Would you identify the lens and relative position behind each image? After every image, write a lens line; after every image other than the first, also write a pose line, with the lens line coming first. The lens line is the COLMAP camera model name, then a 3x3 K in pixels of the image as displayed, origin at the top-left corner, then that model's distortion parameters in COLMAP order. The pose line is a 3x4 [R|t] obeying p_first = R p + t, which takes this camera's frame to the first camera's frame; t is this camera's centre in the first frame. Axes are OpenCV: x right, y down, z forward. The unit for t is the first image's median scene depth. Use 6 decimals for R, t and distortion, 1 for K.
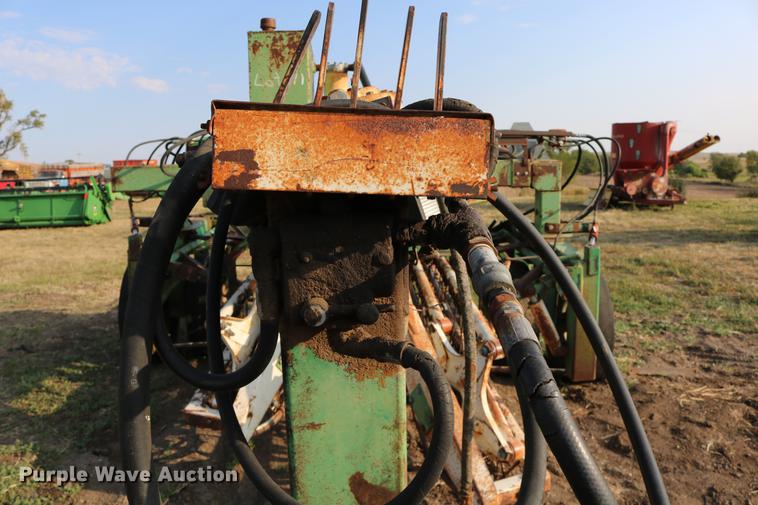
lens RADIAL K [[622.9, 0, 378.7], [0, 622.9, 253.8], [0, 0, 1]] dist [-0.154937, 0.123268]
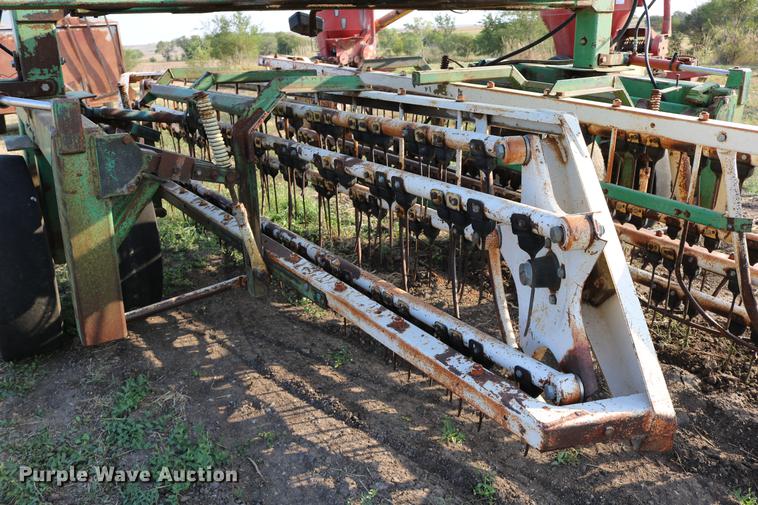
lens RADIAL K [[622.9, 0, 376.2], [0, 622.9, 251.8], [0, 0, 1]] dist [-0.154937, 0.123268]
pose [[0.849938, -0.189504, 0.491624, -0.247051], [0.100414, 0.974238, 0.201936, 0.007873], [-0.517226, -0.122267, 0.847070, 0.268504]]
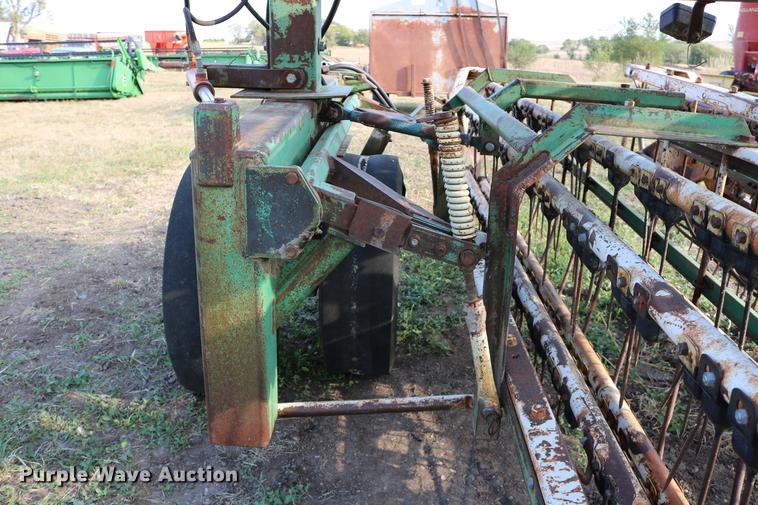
lens RADIAL K [[622.9, 0, 379.8], [0, 622.9, 252.3], [0, 0, 1]] dist [-0.154937, 0.123268]
pose [[0.998081, 0.042178, -0.045333, -0.167969], [-0.033120, 0.982240, 0.184684, -0.009252], [0.052317, -0.182828, 0.981752, 0.385004]]
